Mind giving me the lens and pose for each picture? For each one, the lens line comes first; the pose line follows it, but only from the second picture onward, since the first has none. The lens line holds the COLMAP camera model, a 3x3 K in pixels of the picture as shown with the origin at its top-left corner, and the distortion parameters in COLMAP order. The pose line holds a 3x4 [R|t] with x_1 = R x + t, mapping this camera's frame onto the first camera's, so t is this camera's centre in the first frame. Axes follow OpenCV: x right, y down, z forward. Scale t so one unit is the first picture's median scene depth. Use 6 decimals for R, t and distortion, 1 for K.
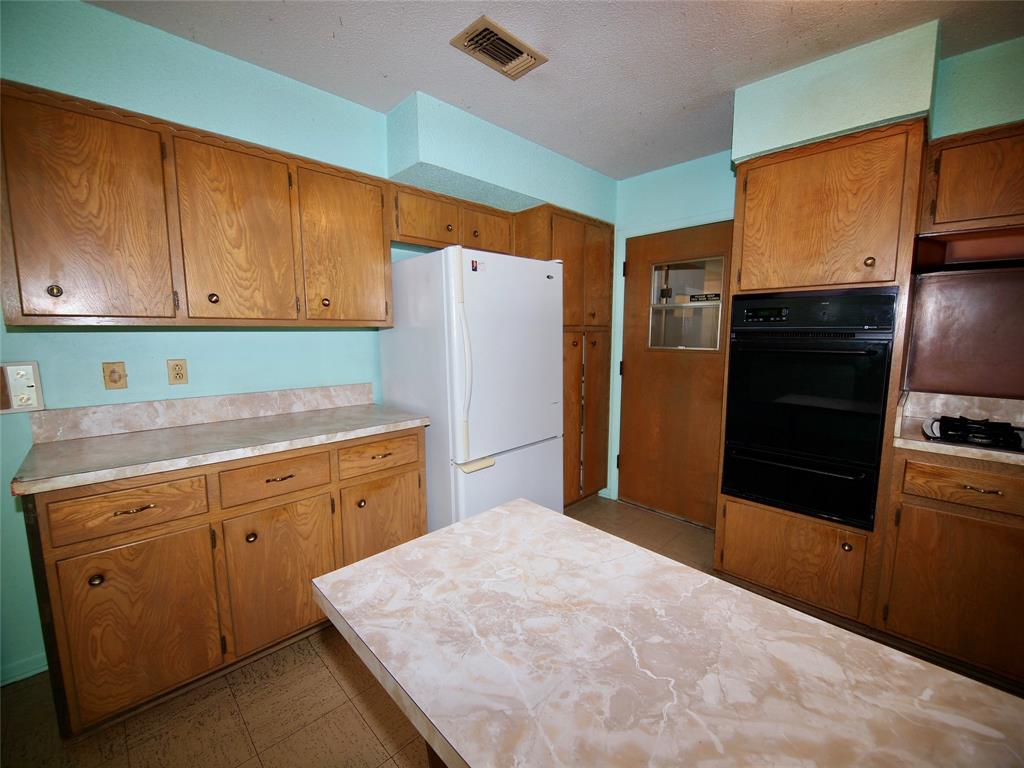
lens RADIAL K [[420.4, 0, 520.0], [0, 420.4, 382.8], [0, 0, 1]] dist [-0.014829, -0.001496]
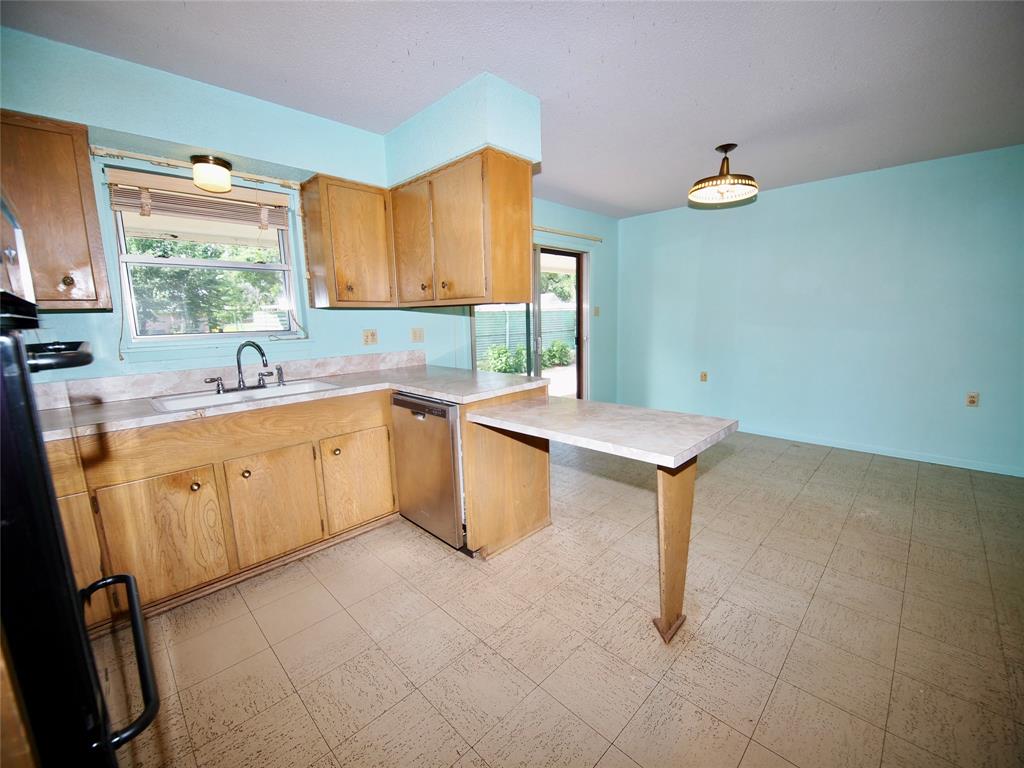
lens RADIAL K [[420.4, 0, 512.8], [0, 420.4, 385.8], [0, 0, 1]] dist [-0.014829, -0.001496]
pose [[-0.999704, 0.022889, -0.008243, 0.571544], [0.019668, 0.959844, 0.279842, -0.274643], [0.014317, 0.279597, -0.960011, 2.644063]]
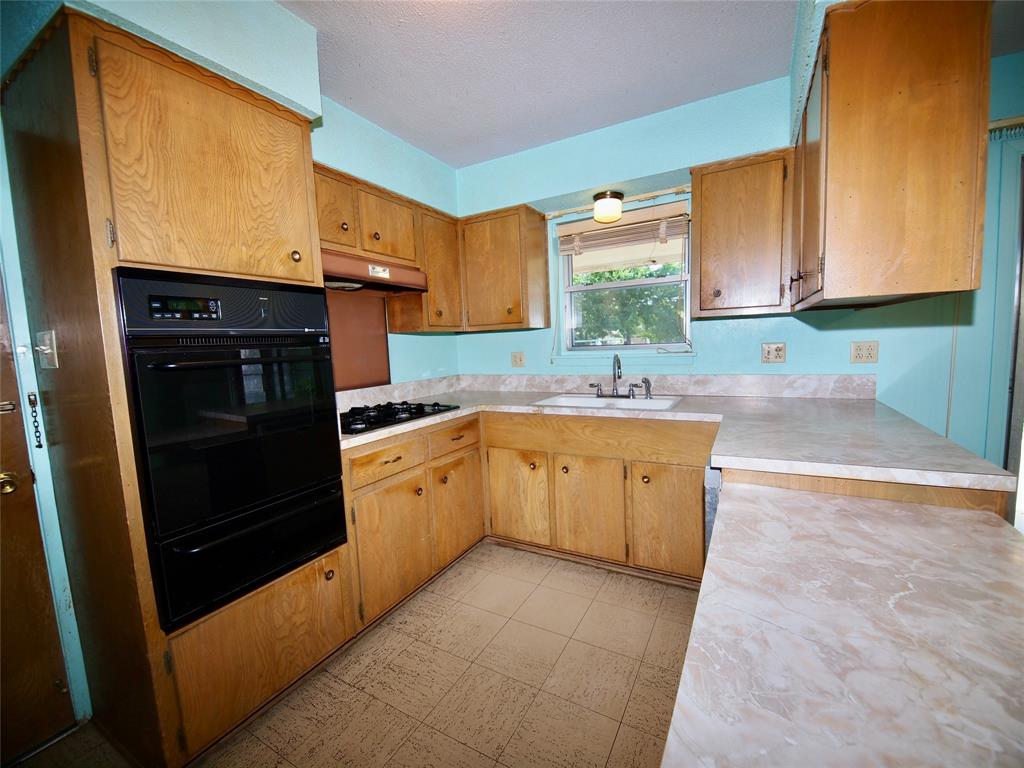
lens RADIAL K [[420.4, 0, 518.7], [0, 420.4, 384.9], [0, 0, 1]] dist [-0.014829, -0.001496]
pose [[-0.275001, -0.084324, 0.957739, -0.300837], [0.154724, 0.979281, 0.130647, -0.118370], [-0.948912, 0.184113, -0.256256, 1.498595]]
